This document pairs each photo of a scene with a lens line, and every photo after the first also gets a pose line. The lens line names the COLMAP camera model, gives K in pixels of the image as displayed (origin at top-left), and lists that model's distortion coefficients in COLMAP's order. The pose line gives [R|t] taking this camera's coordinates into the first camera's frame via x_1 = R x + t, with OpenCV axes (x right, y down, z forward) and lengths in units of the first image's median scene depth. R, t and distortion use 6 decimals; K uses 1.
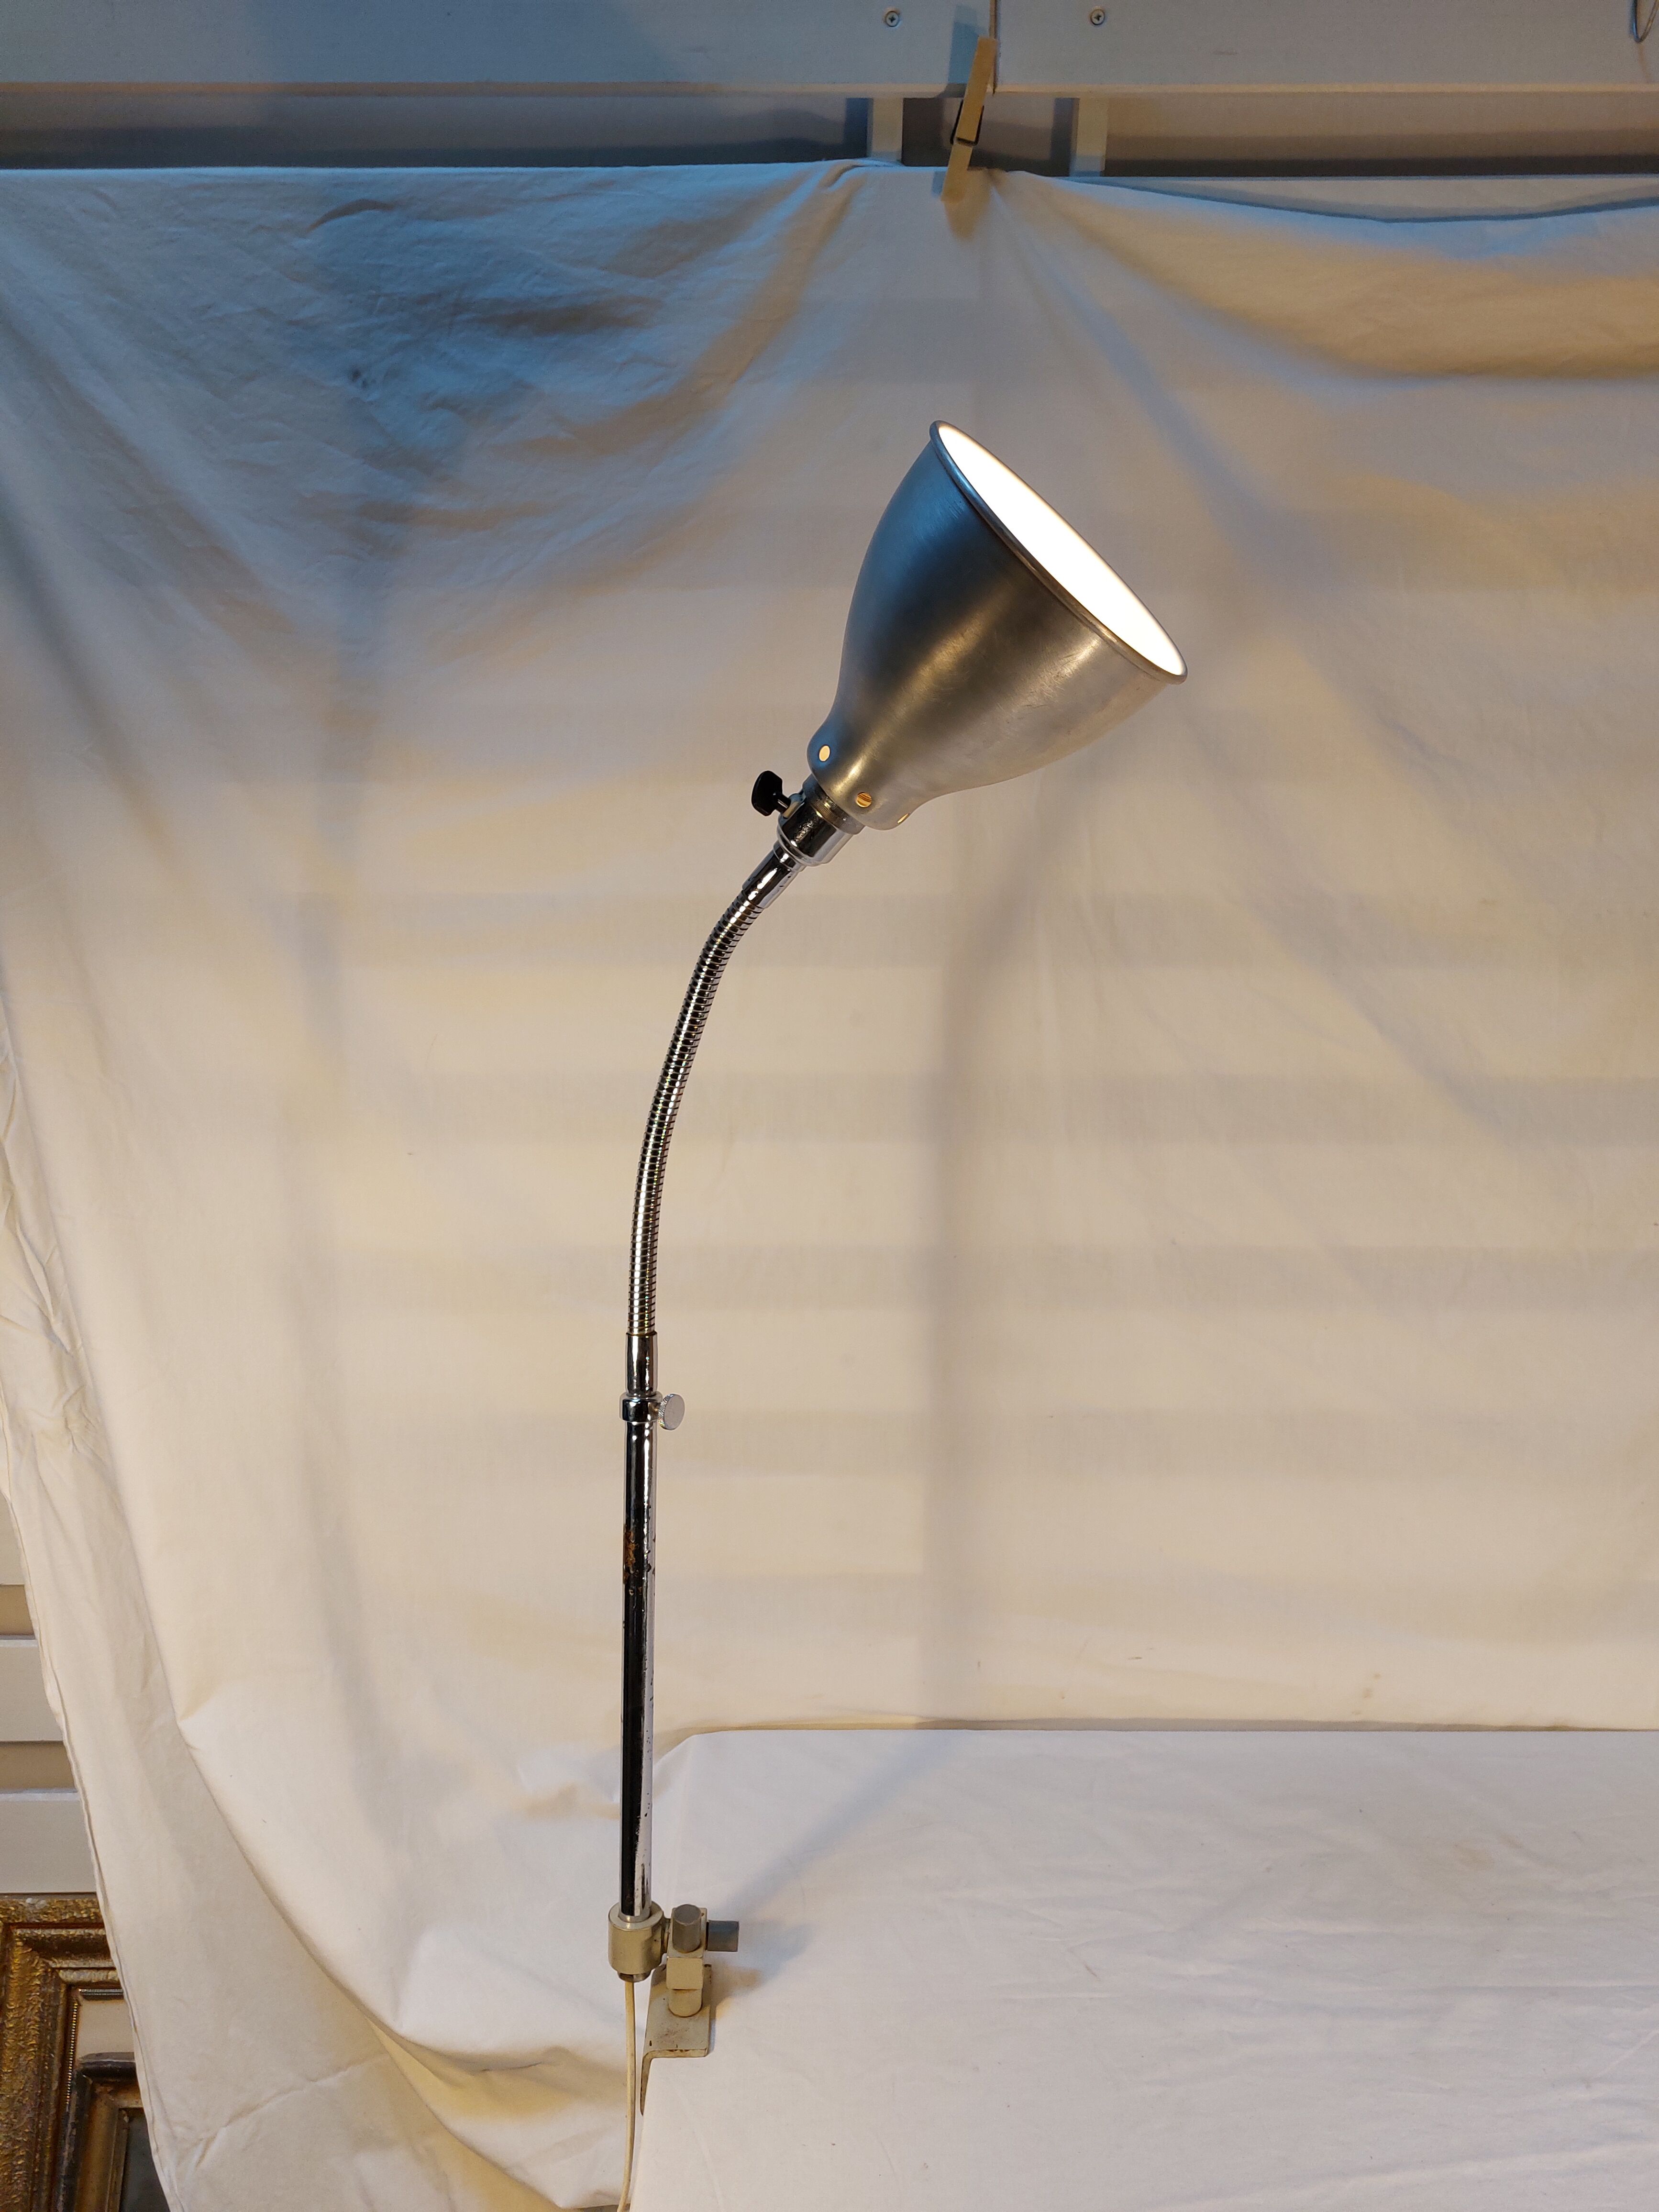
lens RADIAL K [[1595.7, 0, 851.9], [0, 1595.7, 1094.4], [0, 0, 1]] dist [0.027862, -0.026419]
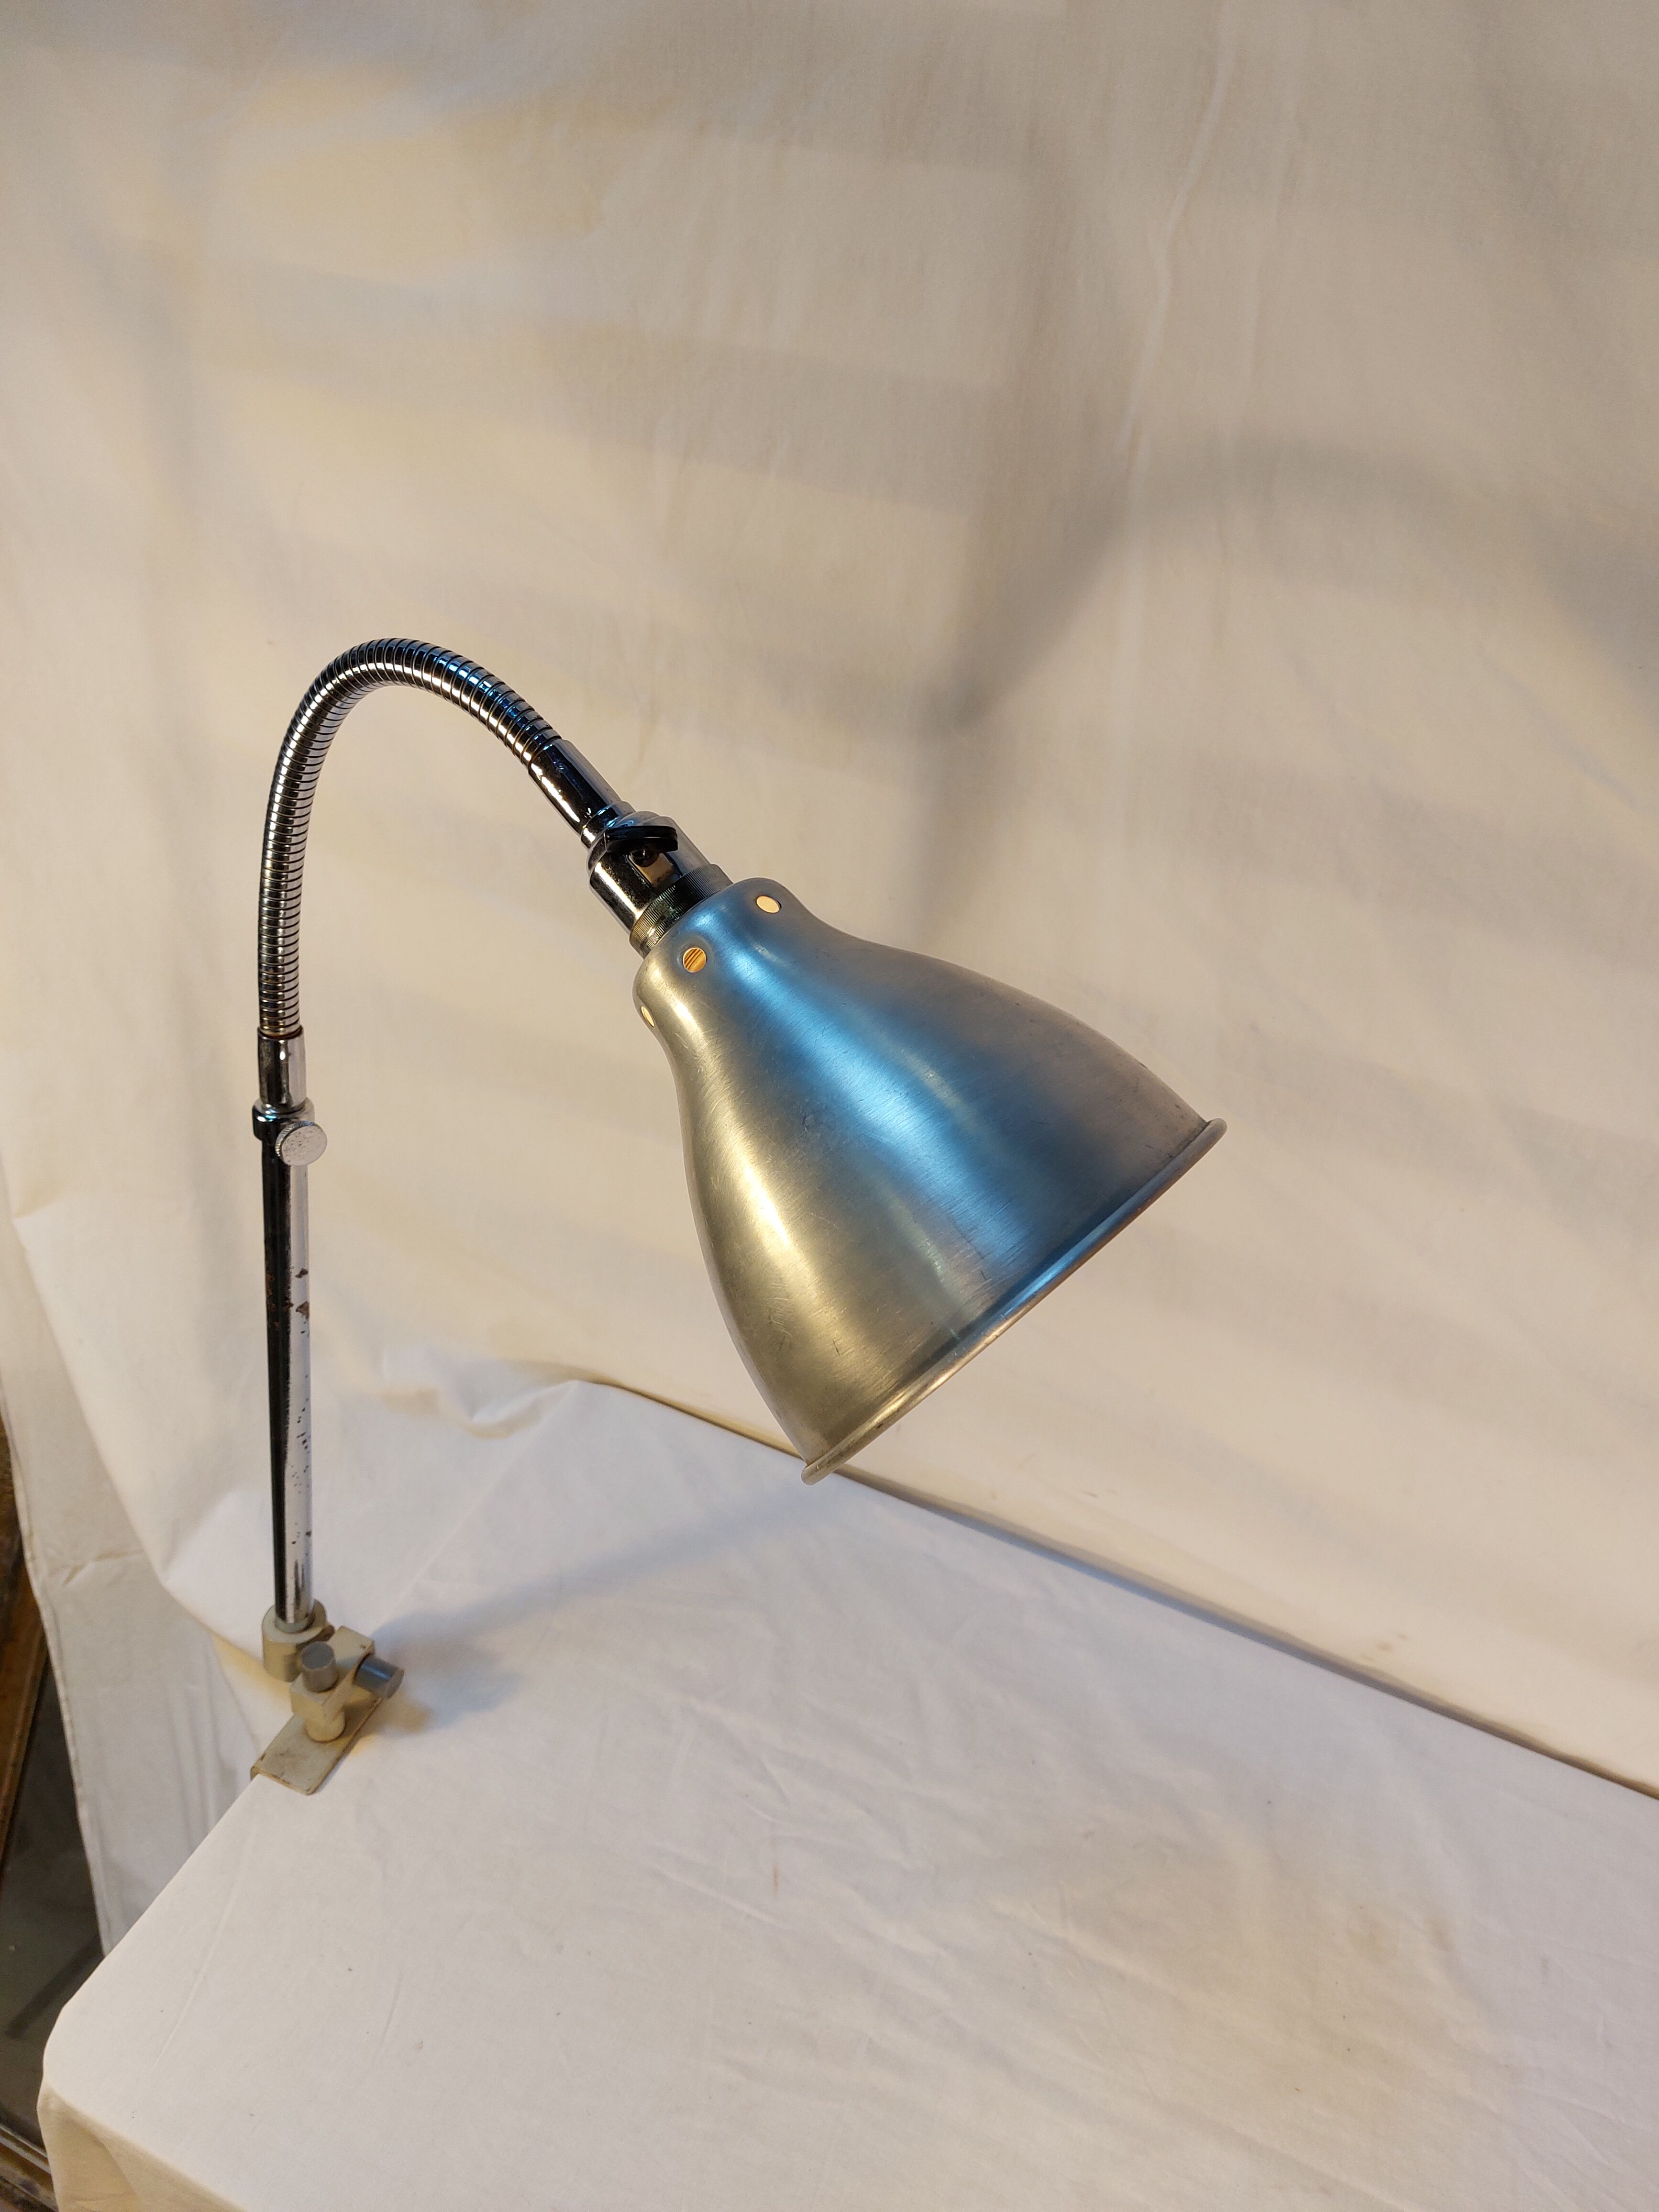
lens RADIAL K [[1617.1, 0, 837.9], [0, 1617.1, 1094.9], [0, 0, 1]] dist [0.038745, -0.050823]
pose [[0.907144, 0.295691, -0.299425, 0.284668], [-0.154718, 0.896044, 0.416133, -0.144929], [0.391345, -0.331166, 0.858591, 0.406695]]
